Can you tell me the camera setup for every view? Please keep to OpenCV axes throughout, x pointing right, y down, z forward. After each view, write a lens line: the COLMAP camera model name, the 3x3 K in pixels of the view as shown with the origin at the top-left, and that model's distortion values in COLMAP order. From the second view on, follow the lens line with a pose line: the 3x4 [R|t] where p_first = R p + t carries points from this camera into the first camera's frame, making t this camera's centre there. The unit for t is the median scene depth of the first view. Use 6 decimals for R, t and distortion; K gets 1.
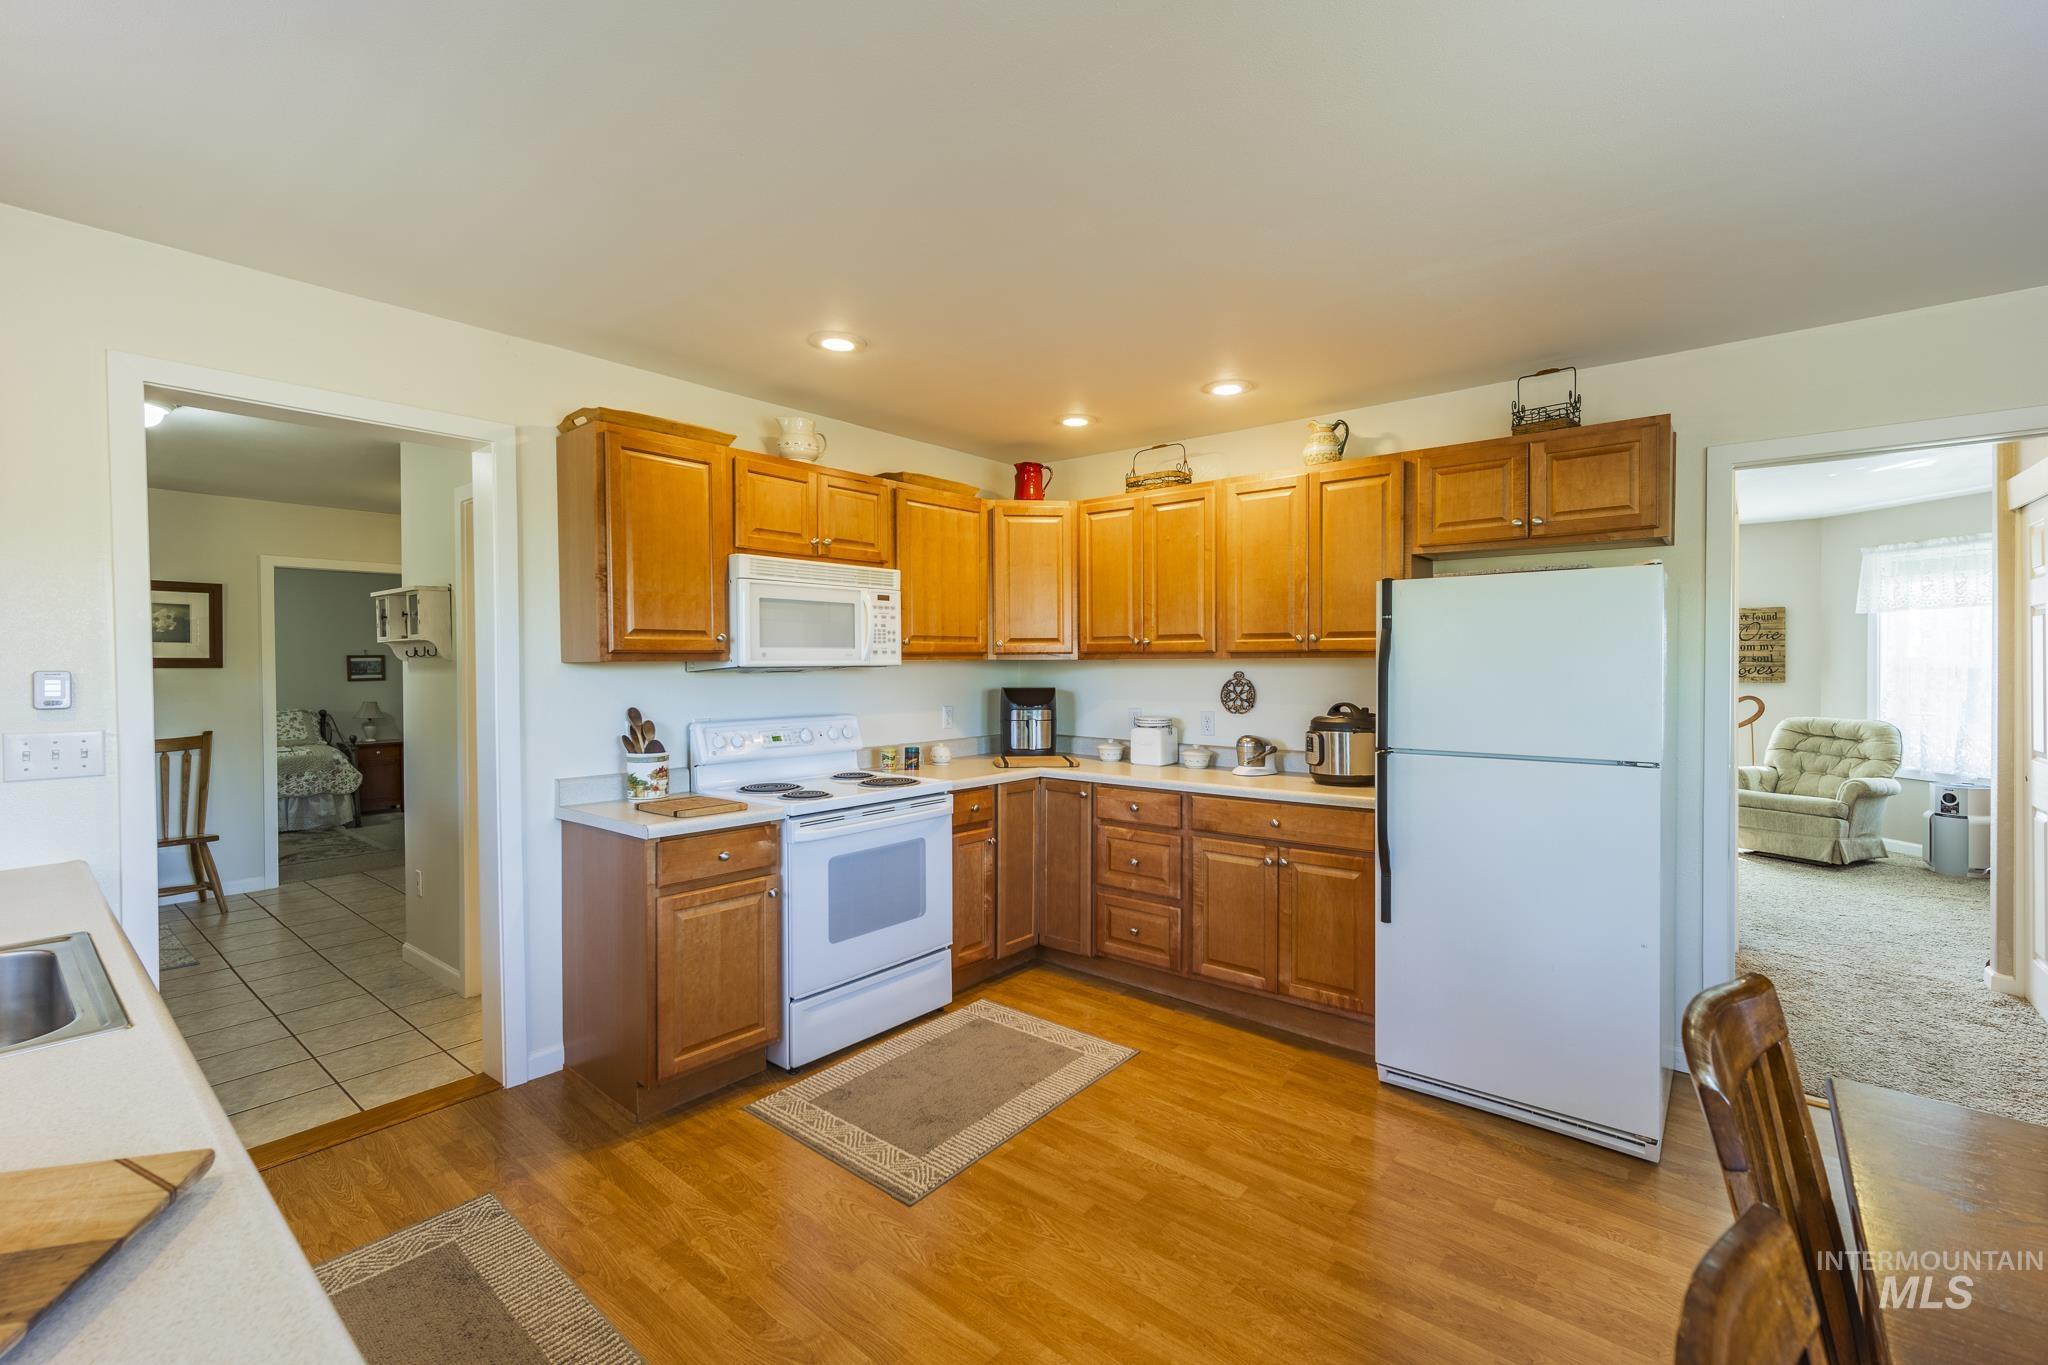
lens RADIAL K [[872.9, 0, 1021.3], [0, 872.9, 675.4], [0, 0, 1]] dist [0.005365, -0.000085]
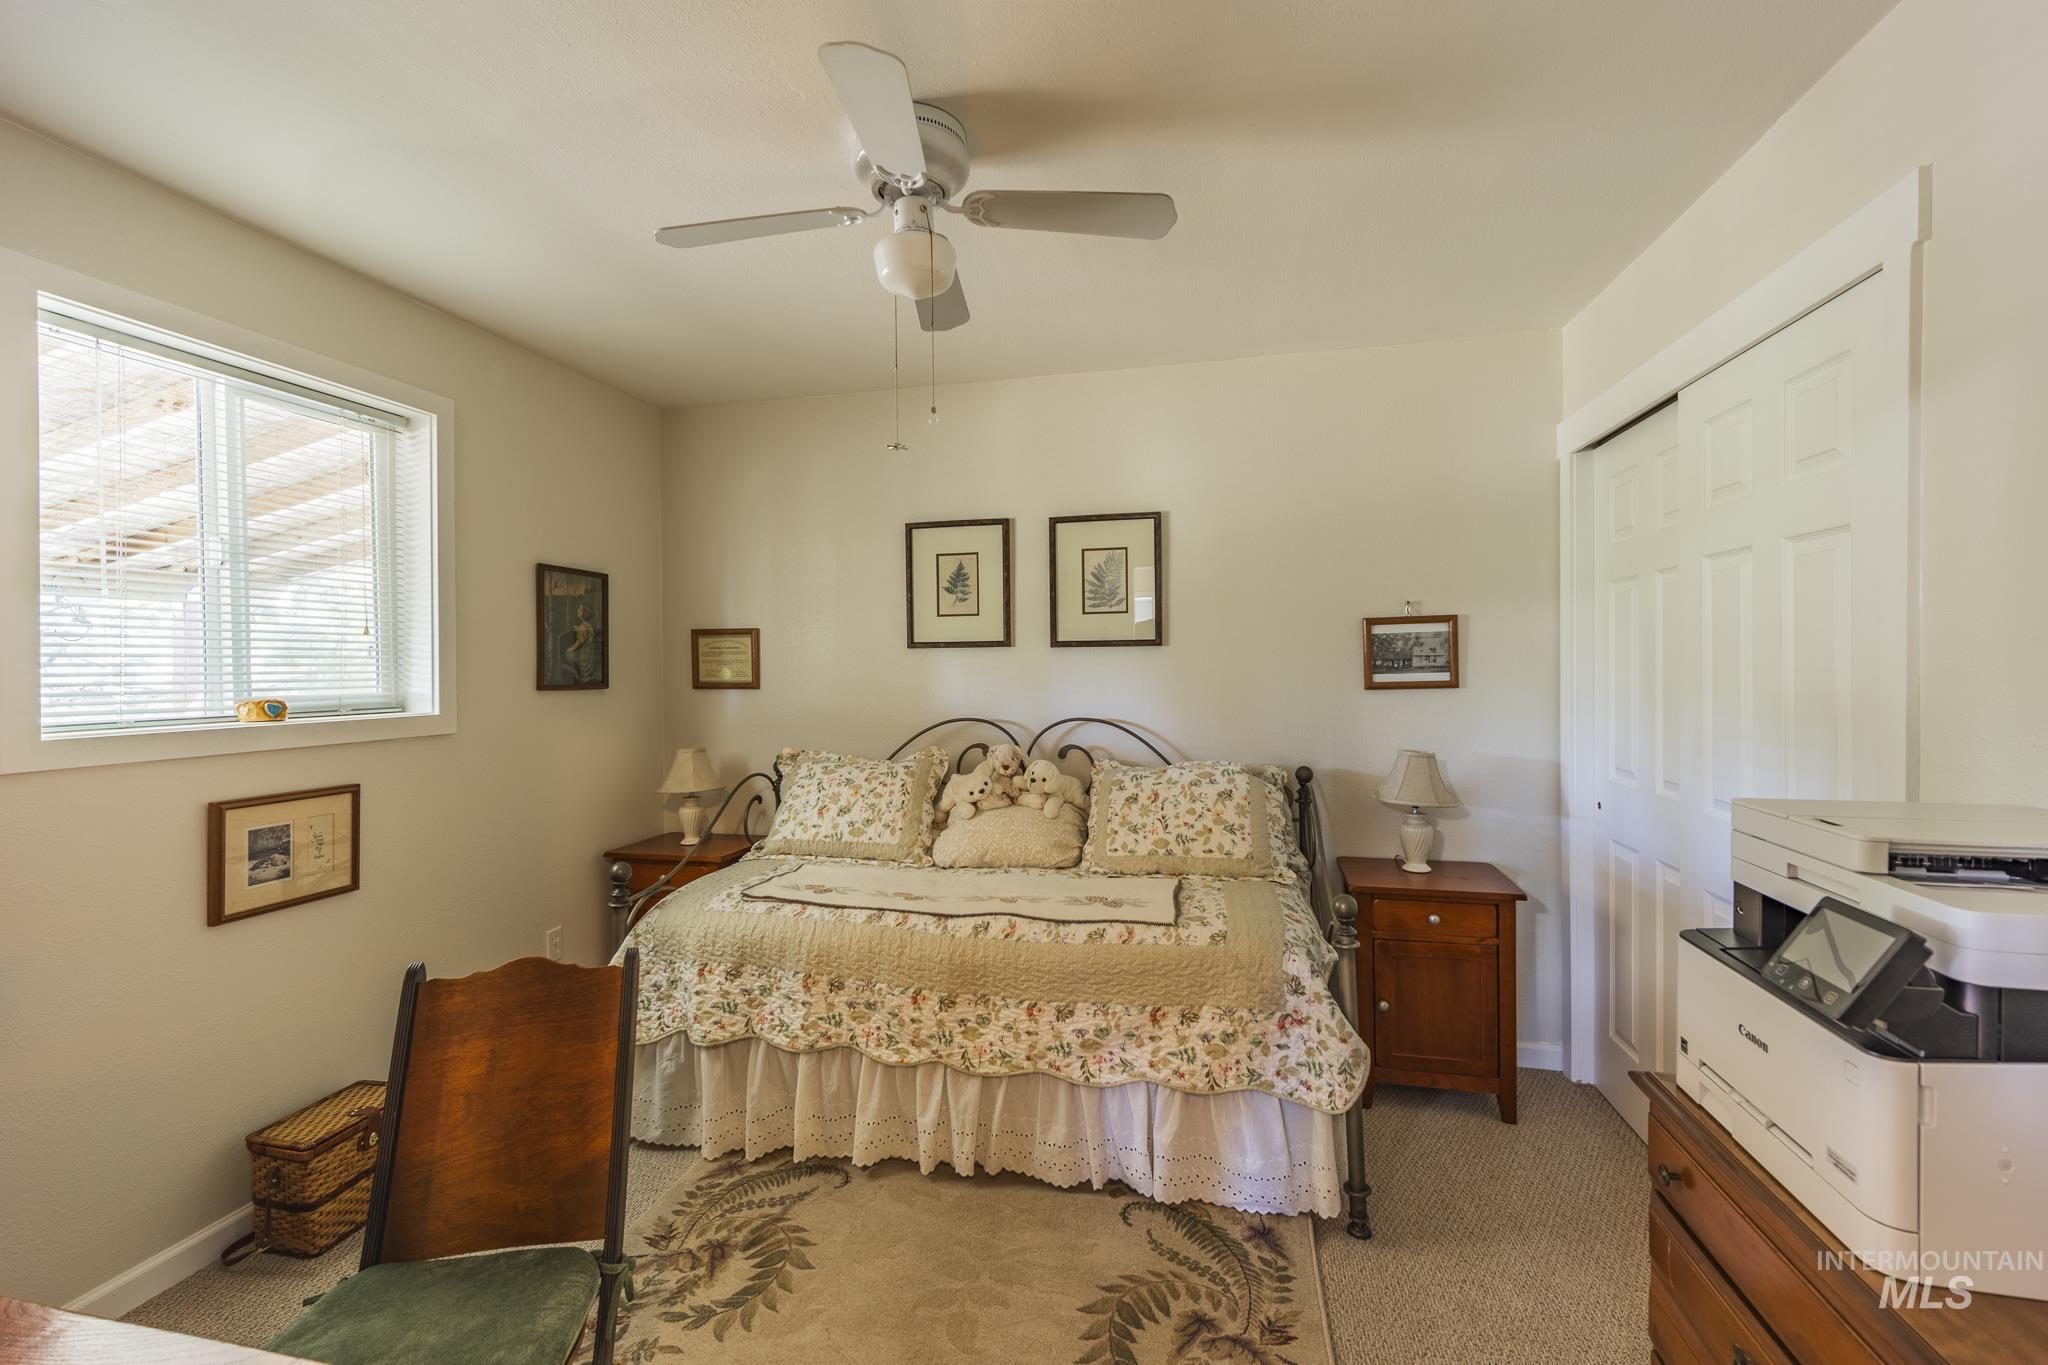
lens RADIAL K [[872.9, 0, 1021.3], [0, 872.9, 675.4], [0, 0, 1]] dist [0.005365, -0.000085]
pose [[0.449988, 0.006611, -0.893010, -1.252856], [-0.005027, 0.999976, 0.004870, -0.001188], [0.893021, 0.002298, 0.450010, 1.742846]]
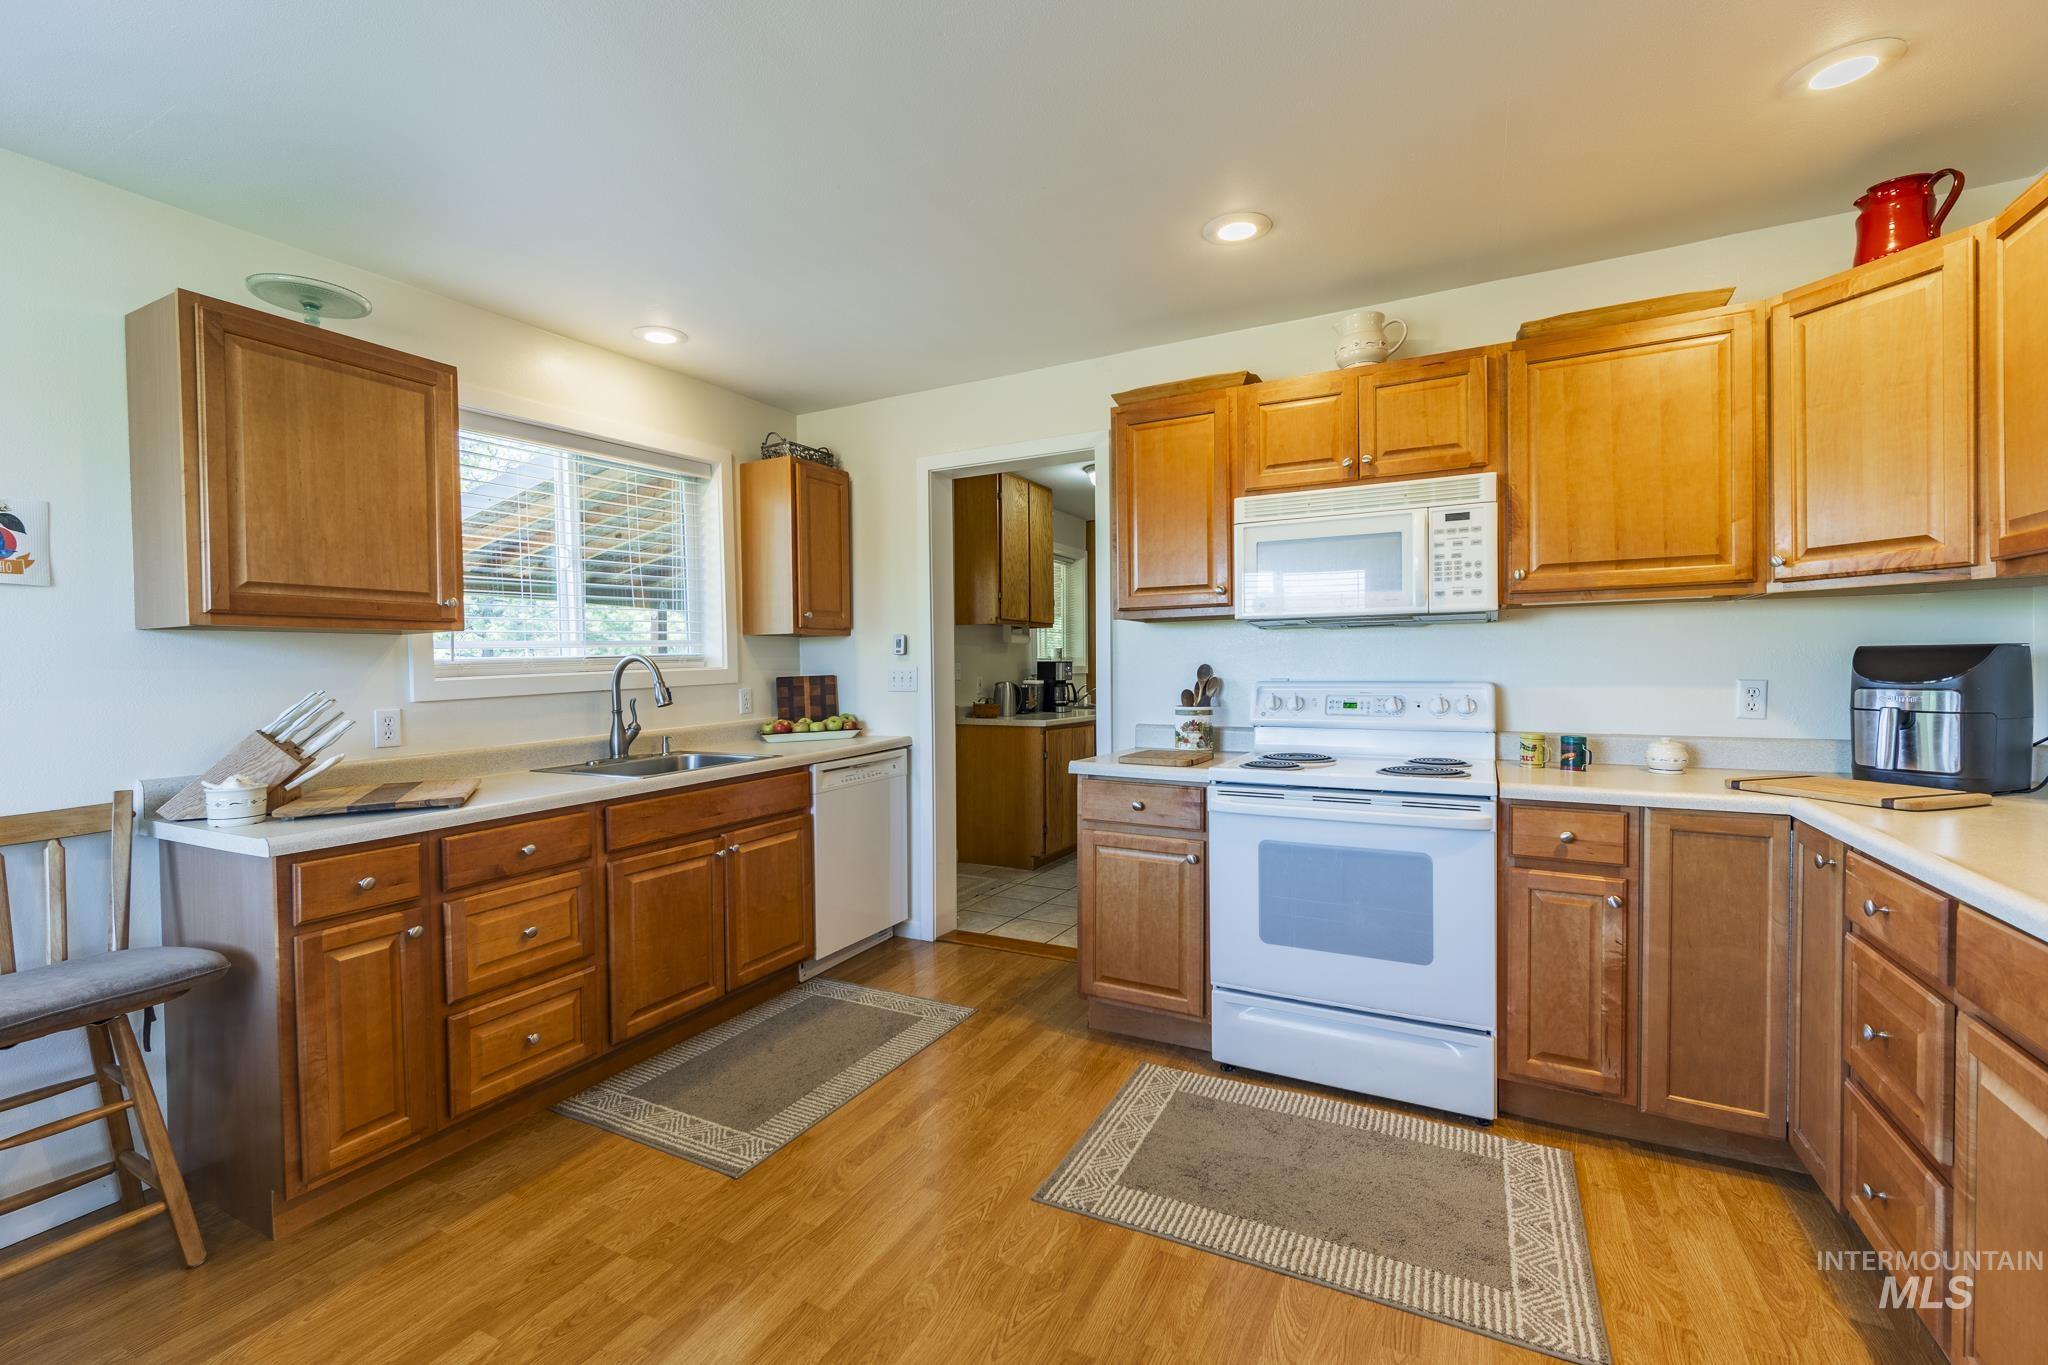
lens RADIAL K [[872.9, 0, 1021.3], [0, 872.9, 675.4], [0, 0, 1]] dist [0.005365, -0.000085]
pose [[0.206967, 0.013332, -0.978257, 0.491426], [-0.004216, 0.999910, 0.012735, 0.034912], [0.978339, 0.001489, 0.207004, 0.526025]]
